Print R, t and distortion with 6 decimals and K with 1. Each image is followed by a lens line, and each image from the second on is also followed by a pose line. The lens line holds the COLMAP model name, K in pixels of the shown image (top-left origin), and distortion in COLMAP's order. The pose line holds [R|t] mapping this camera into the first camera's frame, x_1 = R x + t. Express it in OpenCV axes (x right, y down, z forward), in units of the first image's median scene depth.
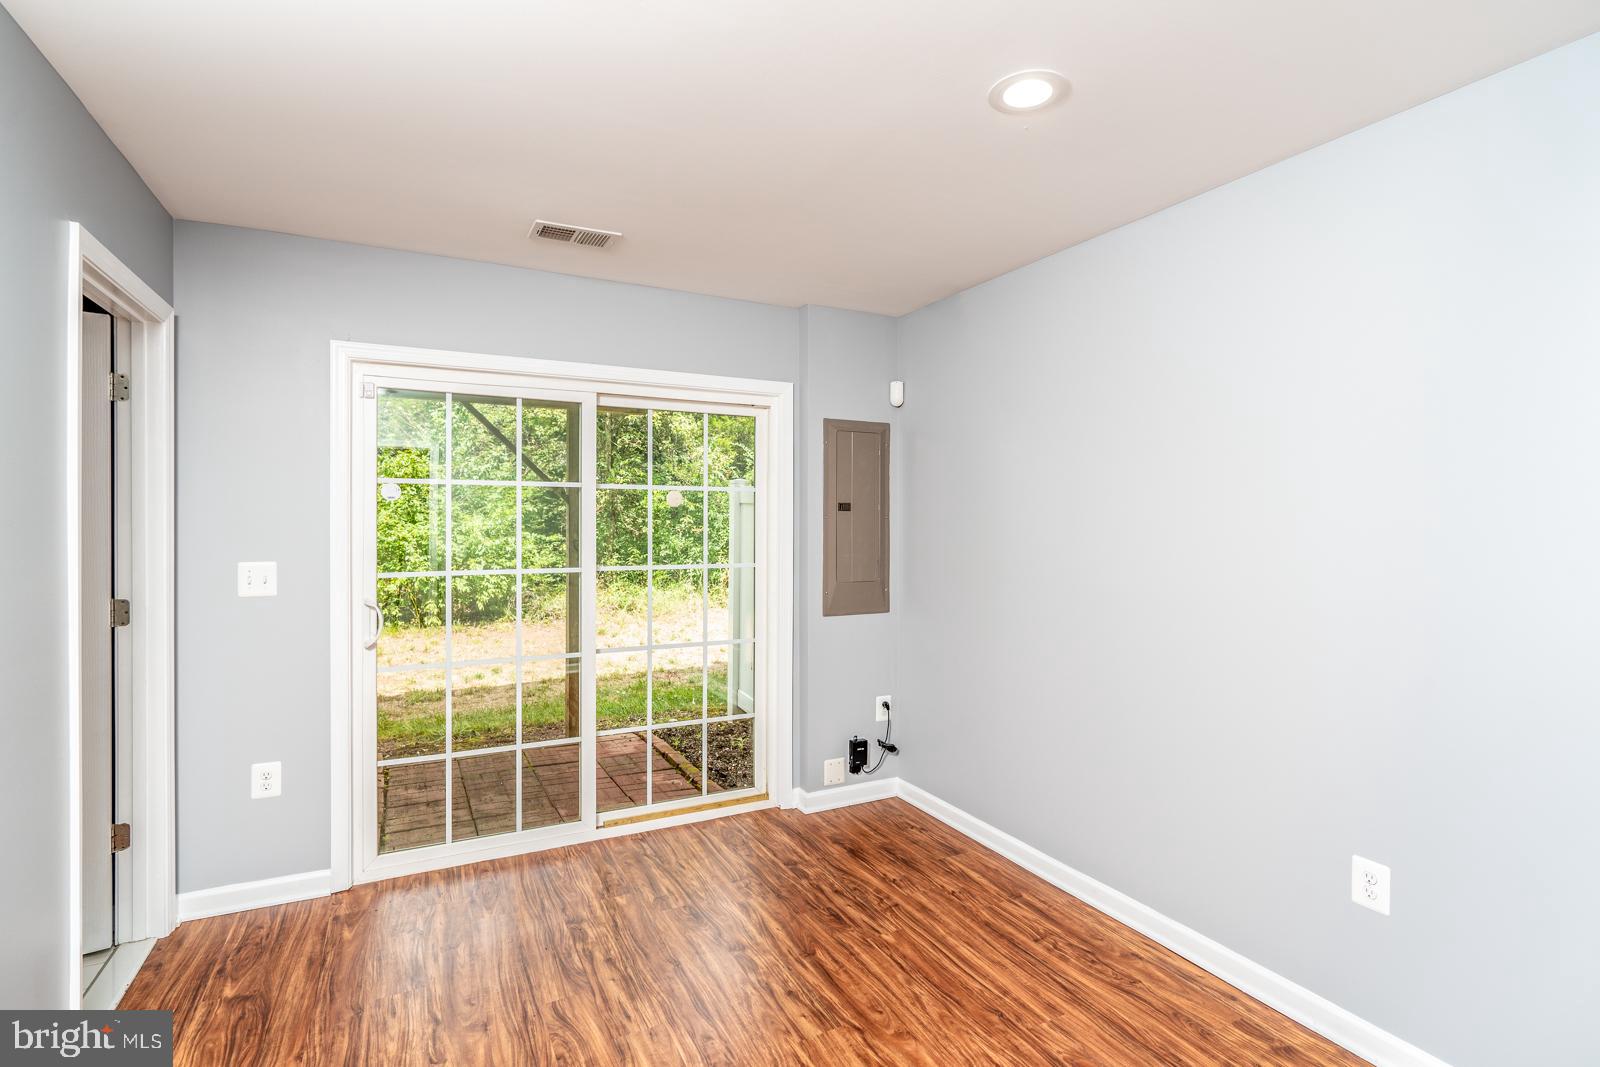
lens RADIAL K [[805.2, 0, 816.4], [0, 805.2, 531.0], [0, 0, 1]] dist [0.011779, 0.001570]
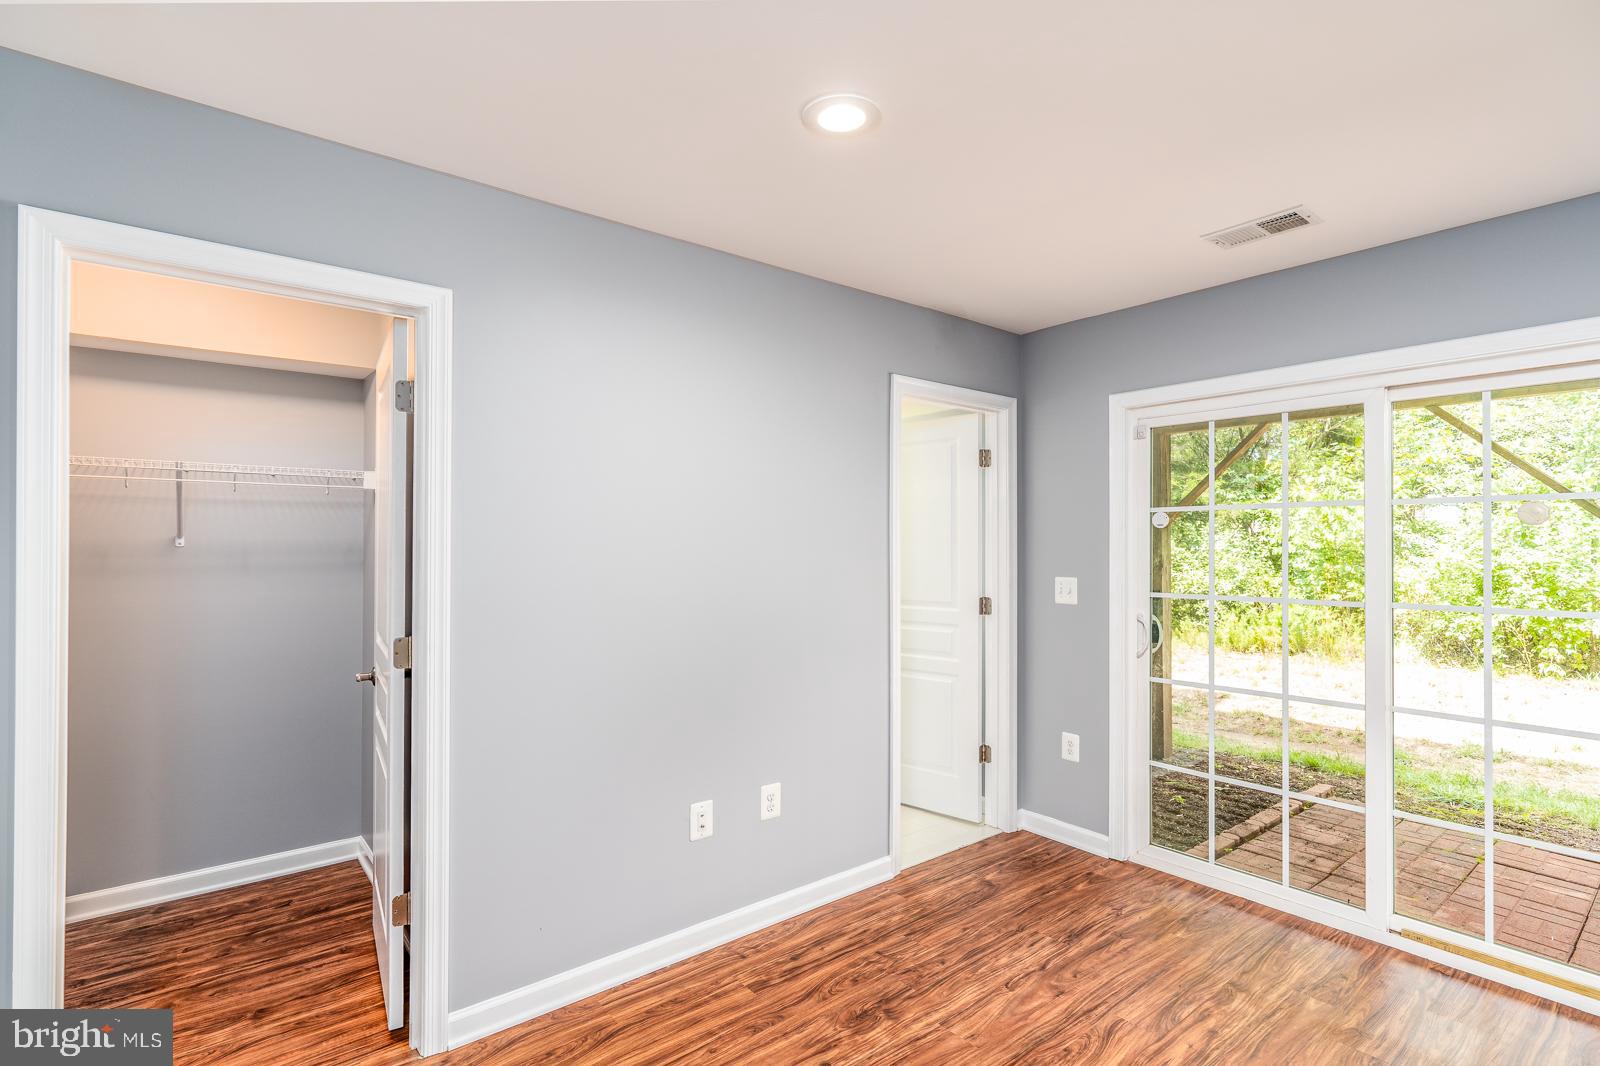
lens RADIAL K [[805.2, 0, 808.8], [0, 805.2, 534.6], [0, 0, 1]] dist [0.011779, 0.001570]
pose [[0.186110, -0.014006, -0.982429, 0.495406], [-0.010536, 0.999812, -0.016250, -0.004792], [0.982472, 0.013375, 0.185927, 0.337422]]
